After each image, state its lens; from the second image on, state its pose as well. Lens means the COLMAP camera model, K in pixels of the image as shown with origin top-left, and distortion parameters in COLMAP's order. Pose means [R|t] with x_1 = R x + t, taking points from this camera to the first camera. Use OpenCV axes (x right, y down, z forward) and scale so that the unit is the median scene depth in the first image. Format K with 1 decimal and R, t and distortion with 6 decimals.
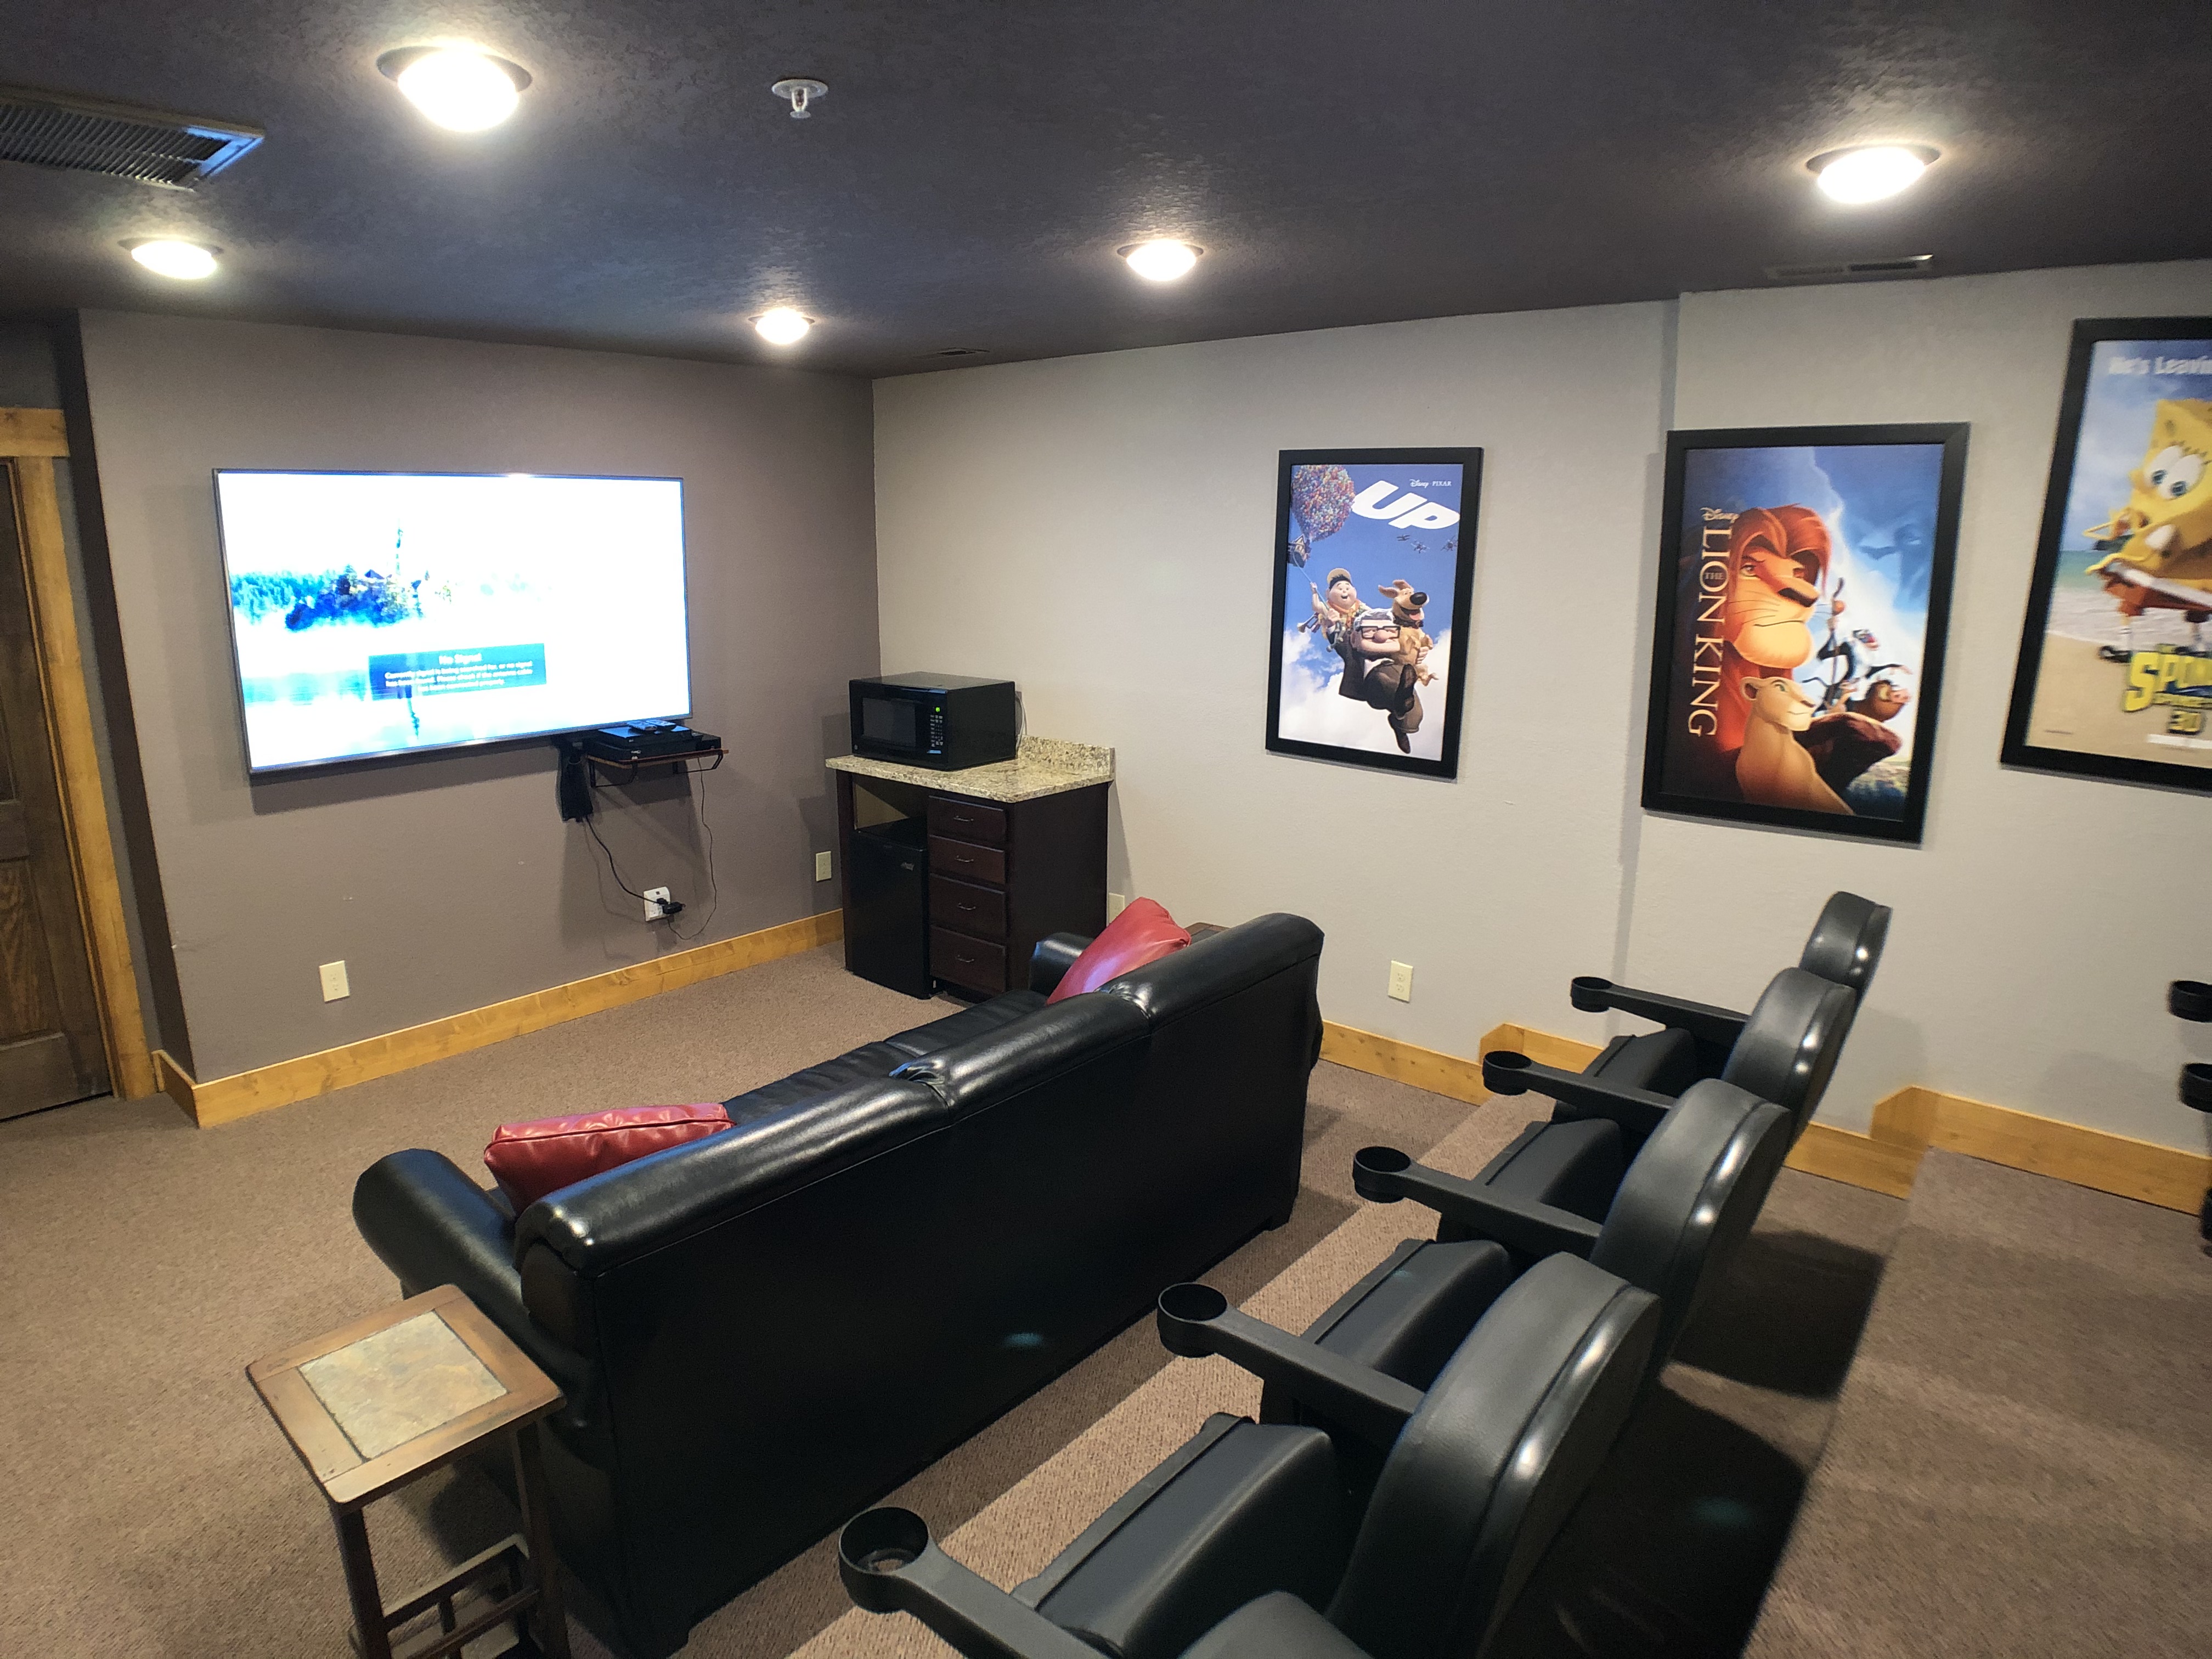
lens RADIAL K [[1256.5, 0, 1117.3], [0, 1256.5, 860.6], [0, 0, 1]] dist [-0.092672, 0.016962]
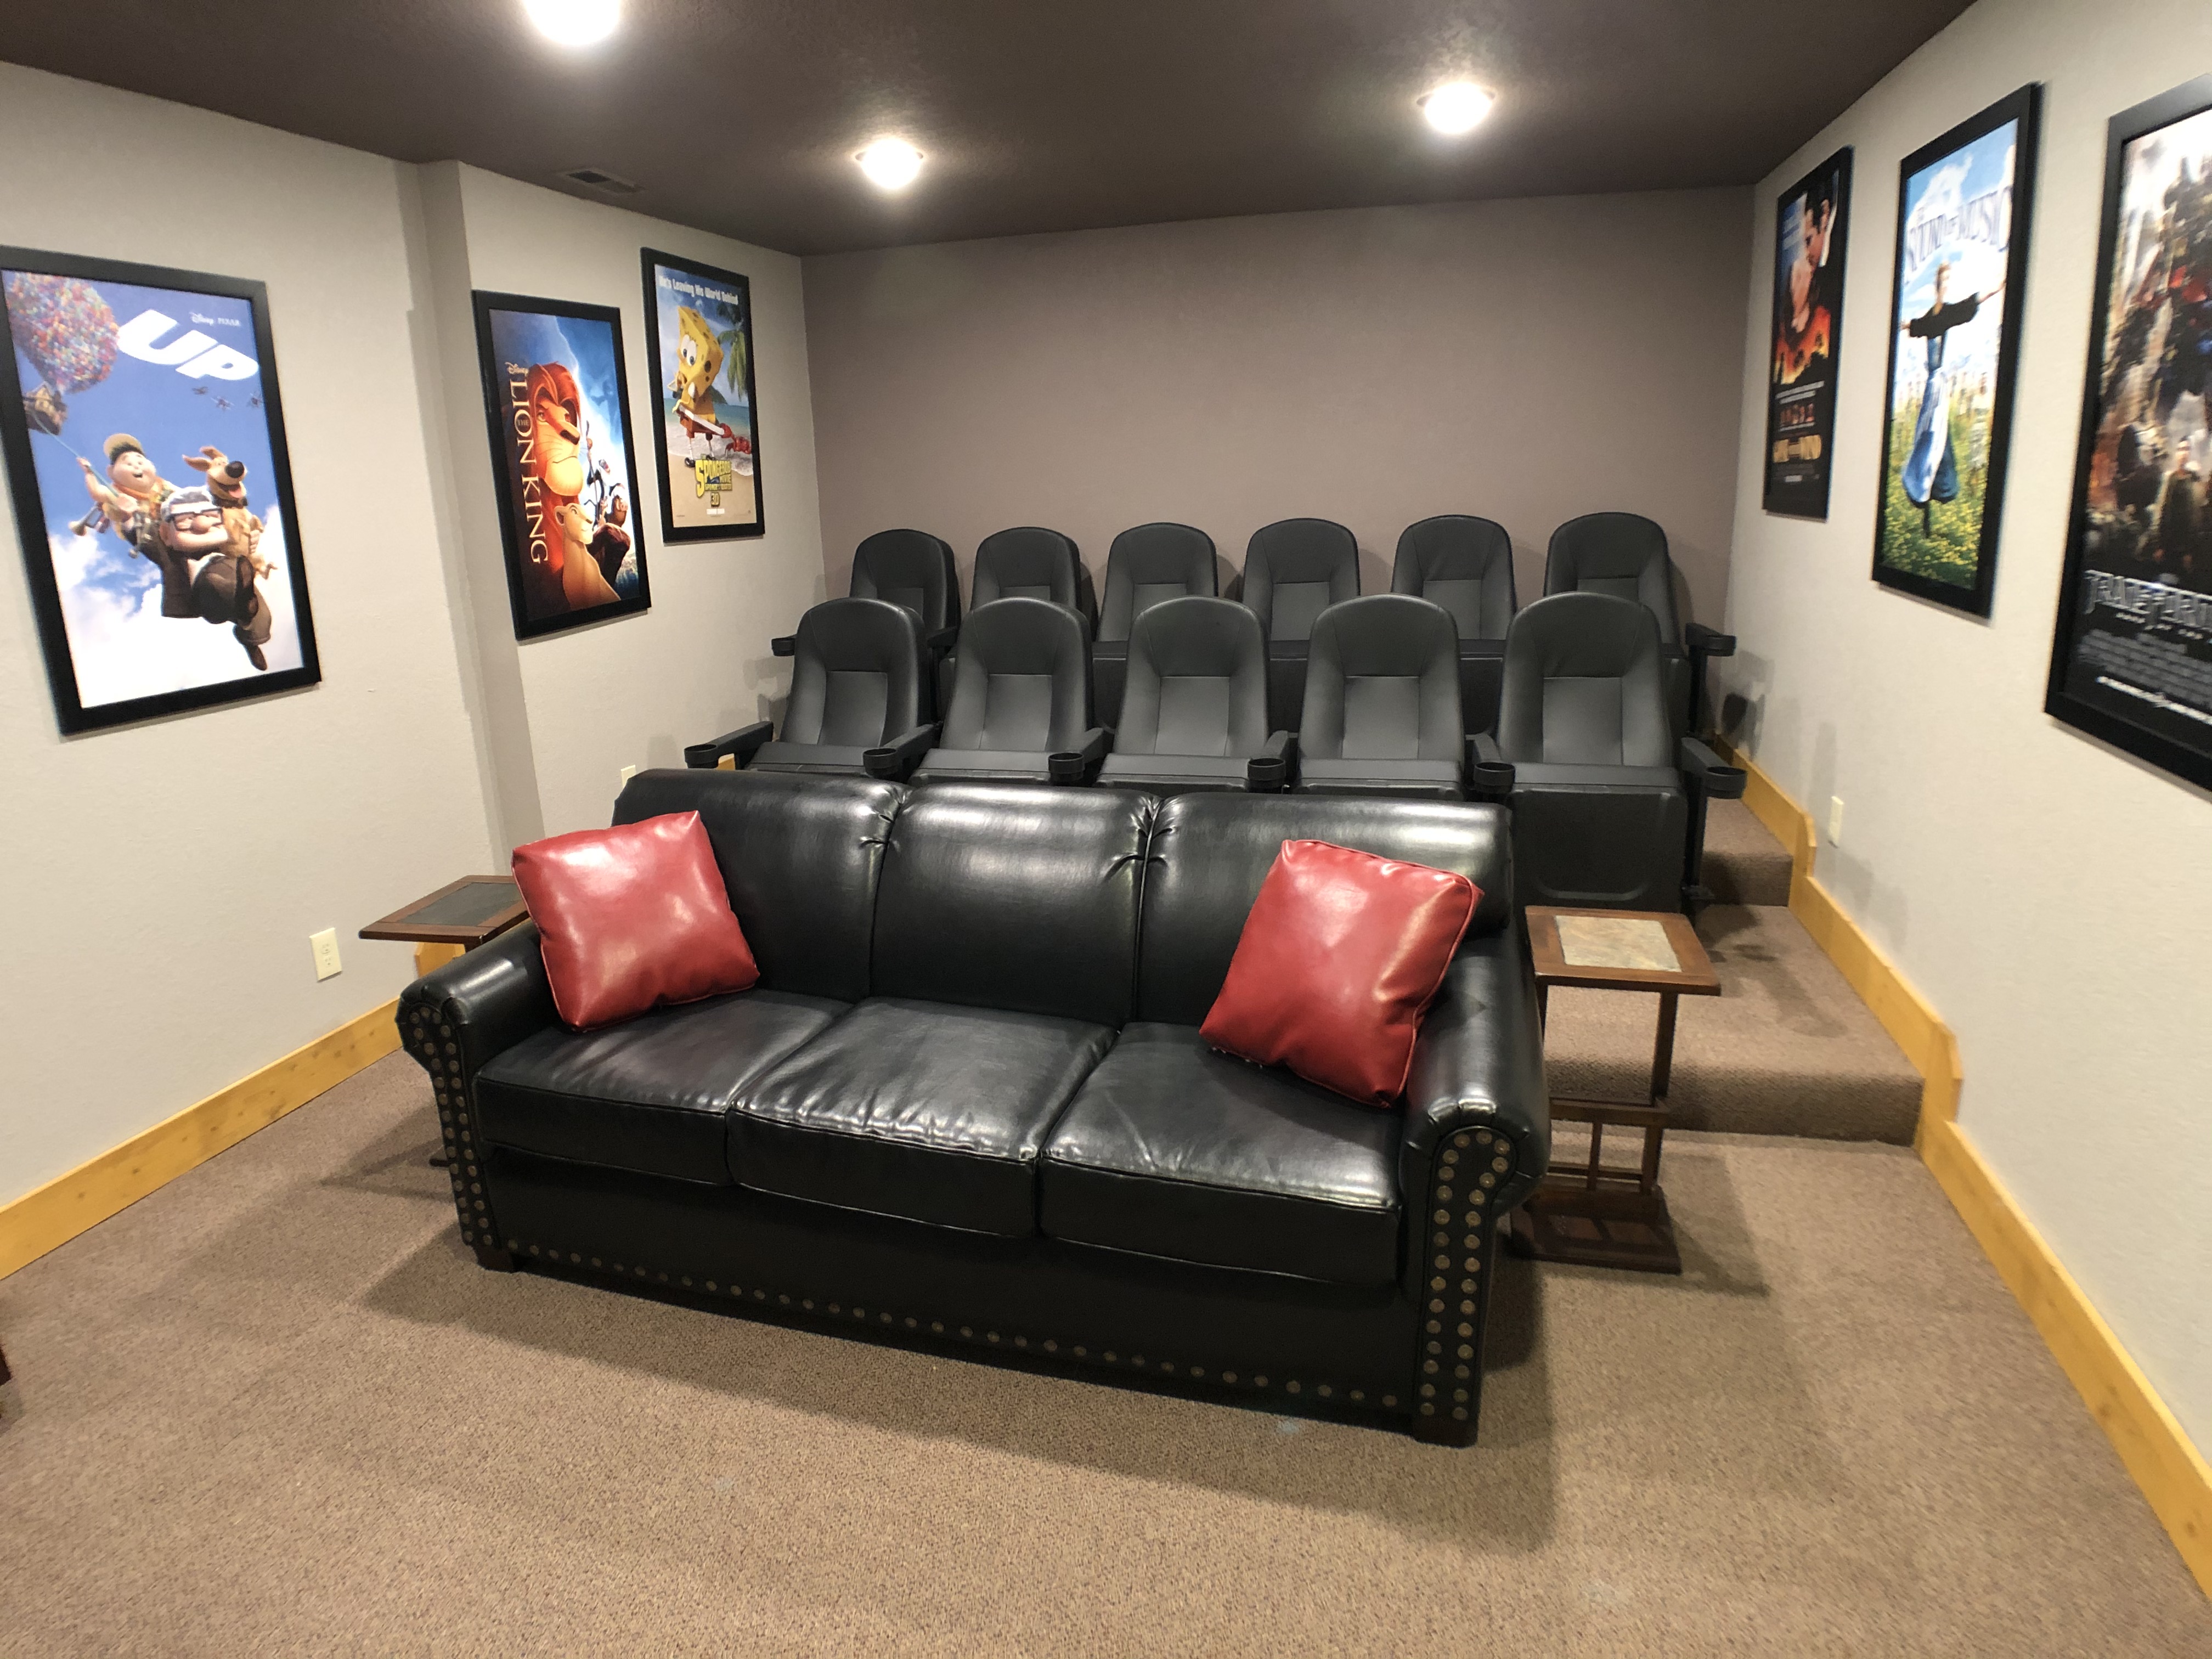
lens RADIAL K [[1256.5, 0, 1095.4], [0, 1256.5, 817.5], [0, 0, 1]] dist [-0.092672, 0.016962]
pose [[-0.410466, -0.243316, 0.878815, -0.828785], [0.257343, 0.893660, 0.367623, -0.183099], [-0.874810, 0.377053, -0.304201, 1.011973]]
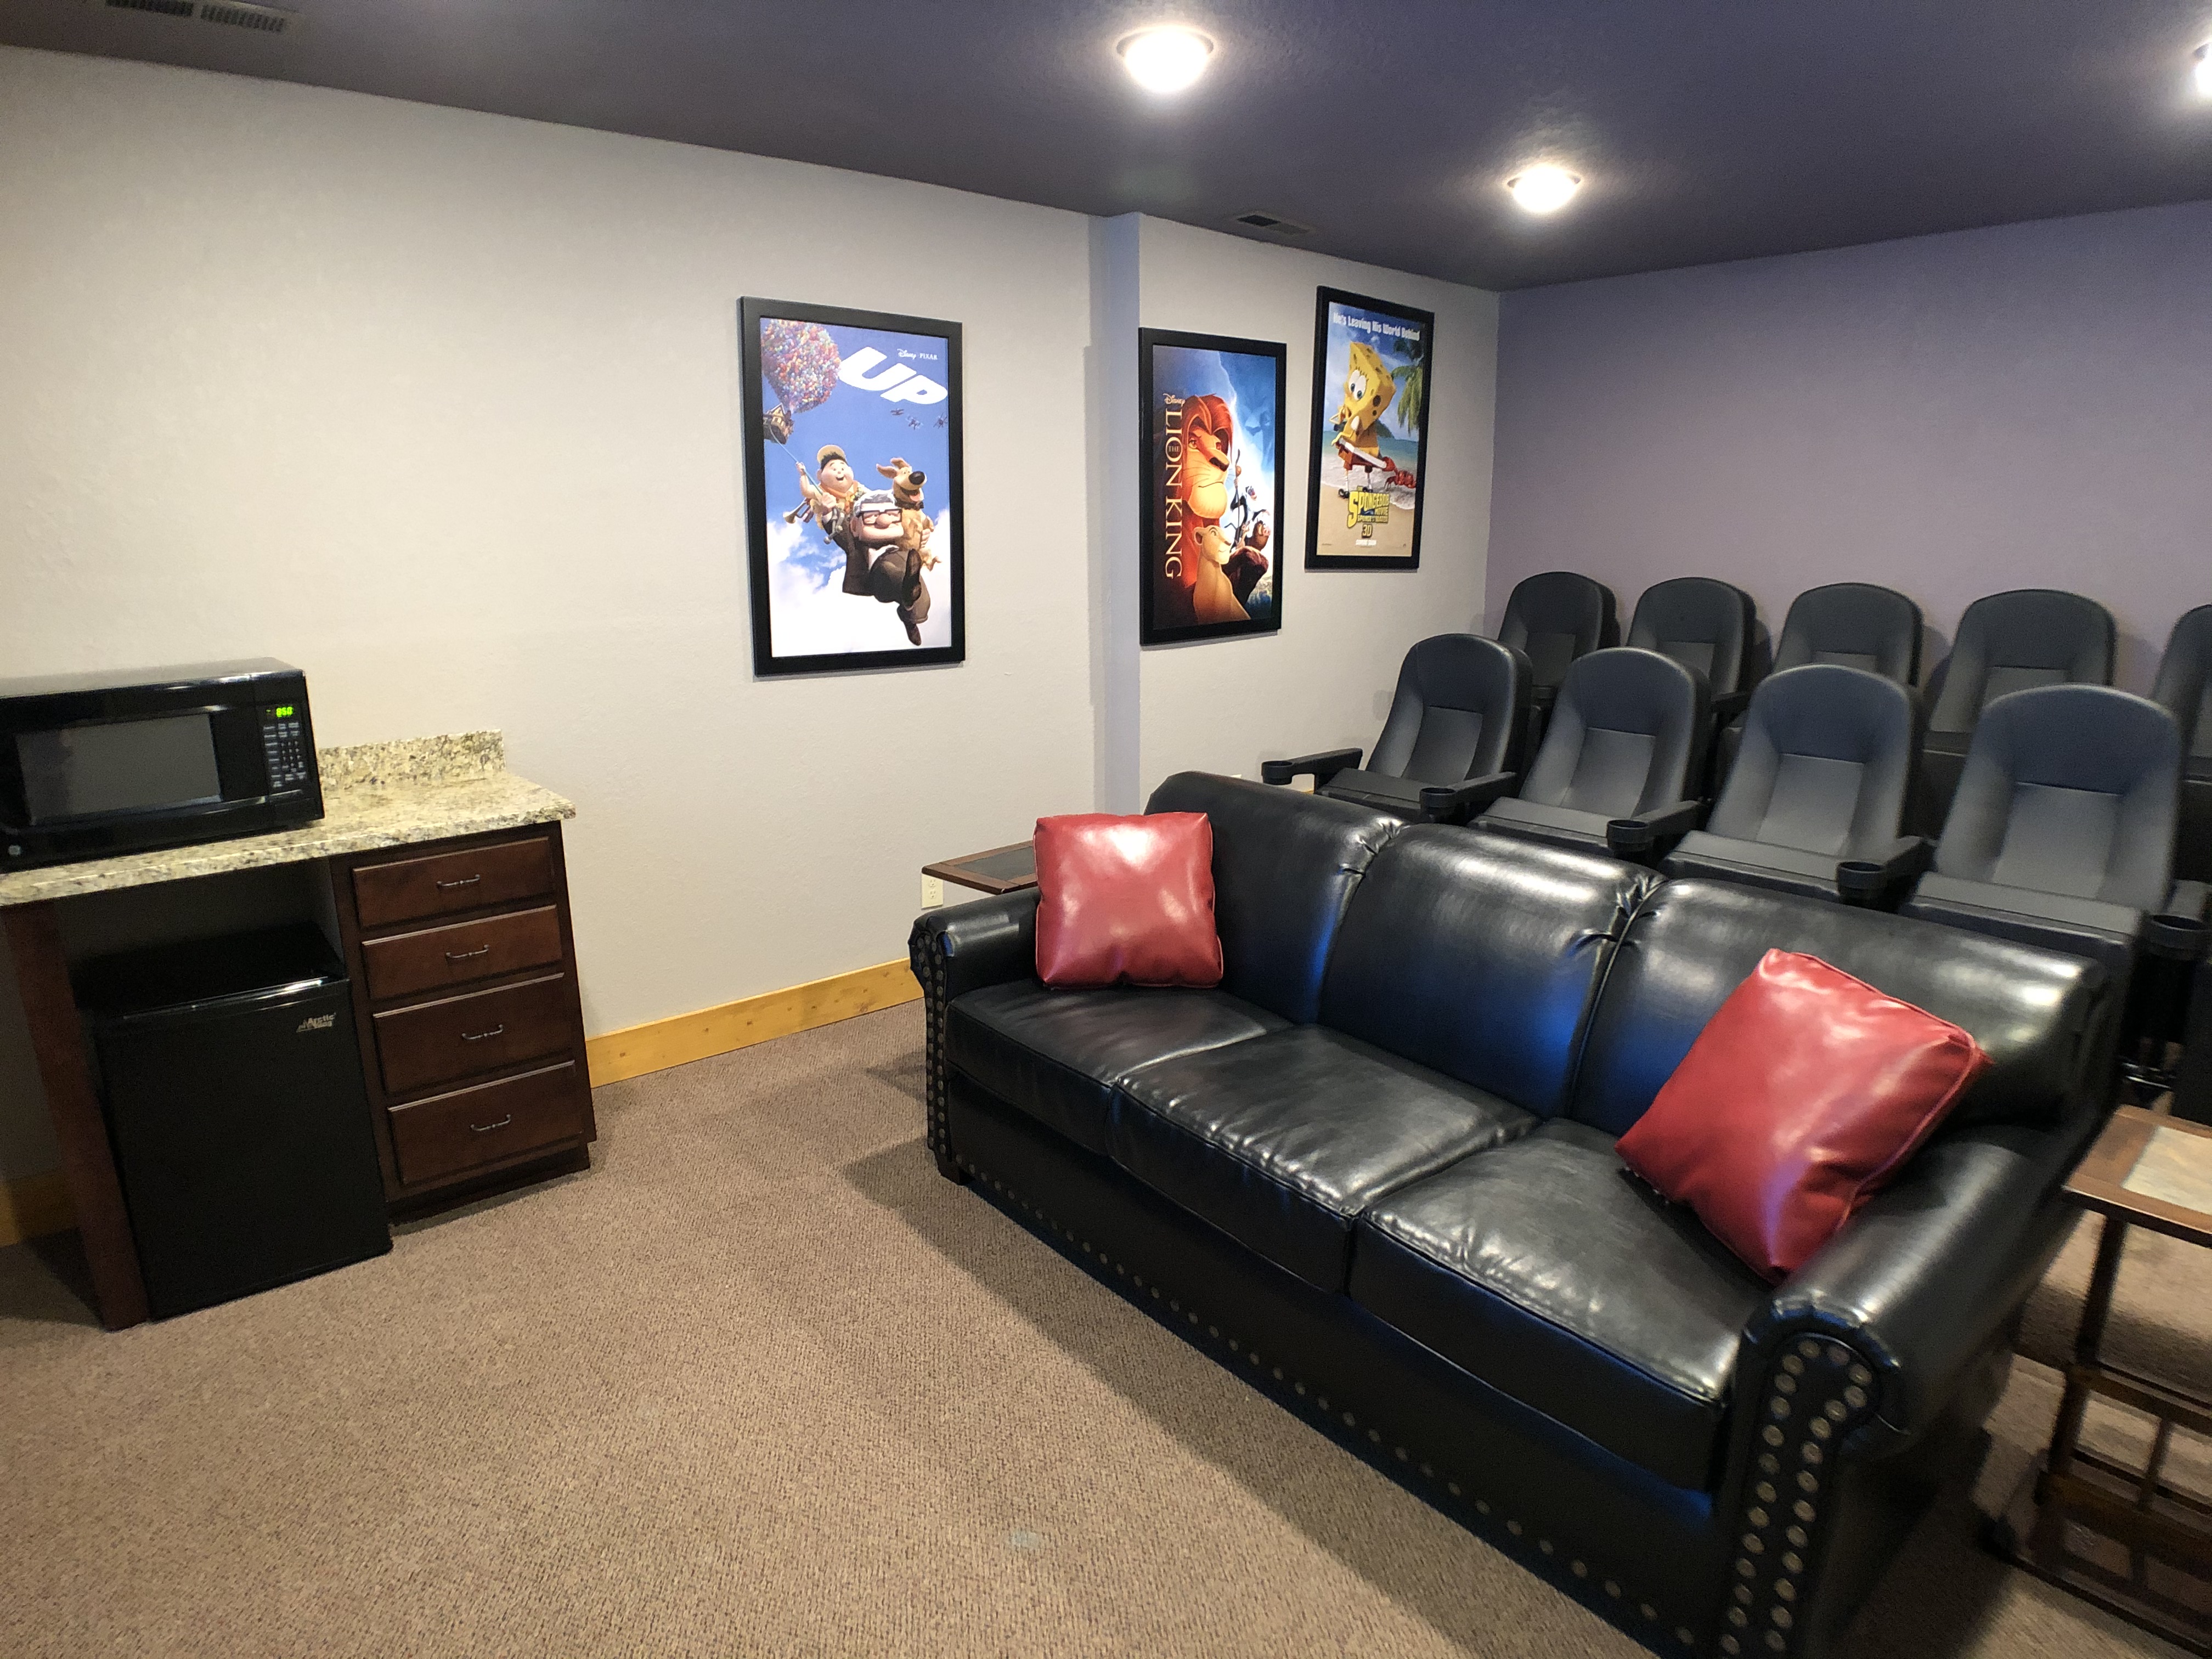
lens RADIAL K [[1256.5, 0, 1105.6], [0, 1256.5, 835.3], [0, 0, 1]] dist [-0.092672, 0.016962]
pose [[0.175134, -0.242776, 0.954143, -0.843647], [0.256208, 0.946970, 0.193923, -0.120812], [-0.950624, 0.210496, 0.228048, 0.852051]]
